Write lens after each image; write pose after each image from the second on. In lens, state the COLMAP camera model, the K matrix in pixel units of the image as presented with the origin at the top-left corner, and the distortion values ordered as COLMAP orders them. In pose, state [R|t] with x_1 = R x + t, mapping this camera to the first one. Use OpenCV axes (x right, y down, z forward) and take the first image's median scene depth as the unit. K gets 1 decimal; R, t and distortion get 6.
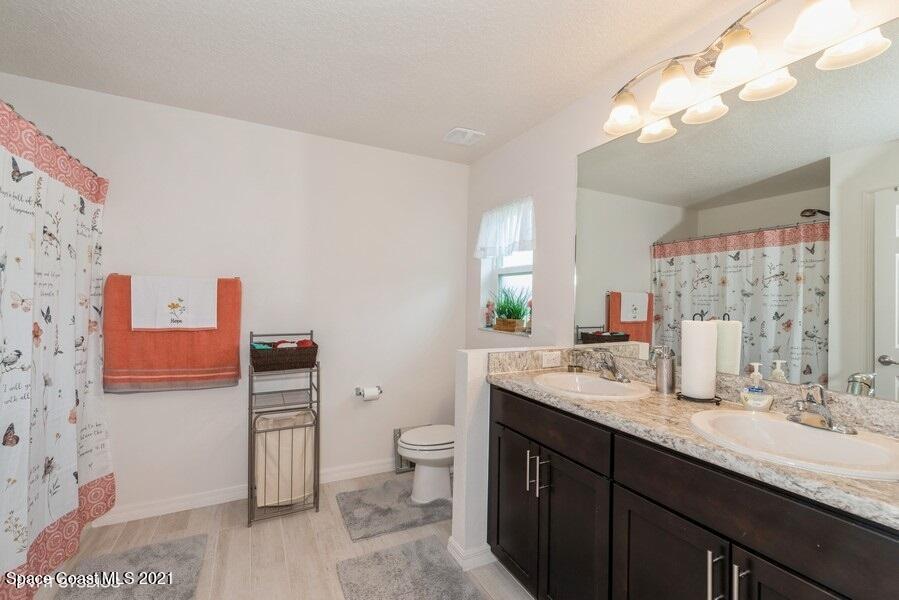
lens RADIAL K [[393.0, 0, 449.0], [0, 393.0, 299.2], [0, 0, 1]] dist [0.000201, 0.000637]
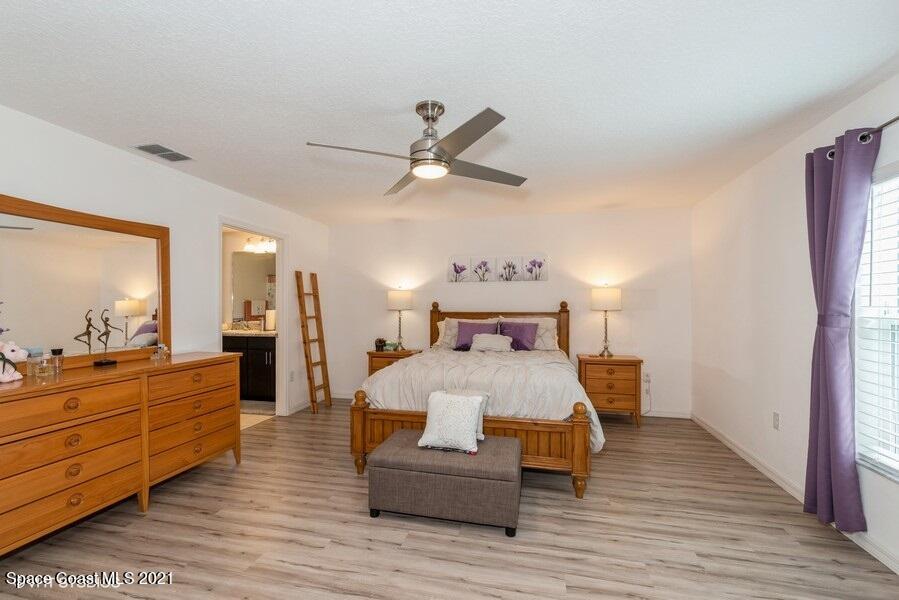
lens RADIAL K [[393.0, 0, 450.0], [0, 393.0, 303.7], [0, 0, 1]] dist [0.000201, 0.000637]
pose [[0.643910, -0.018349, 0.764881, -0.460286], [0.010560, 0.999830, 0.015095, -0.022656], [-0.765028, -0.001643, 0.643995, -1.106348]]
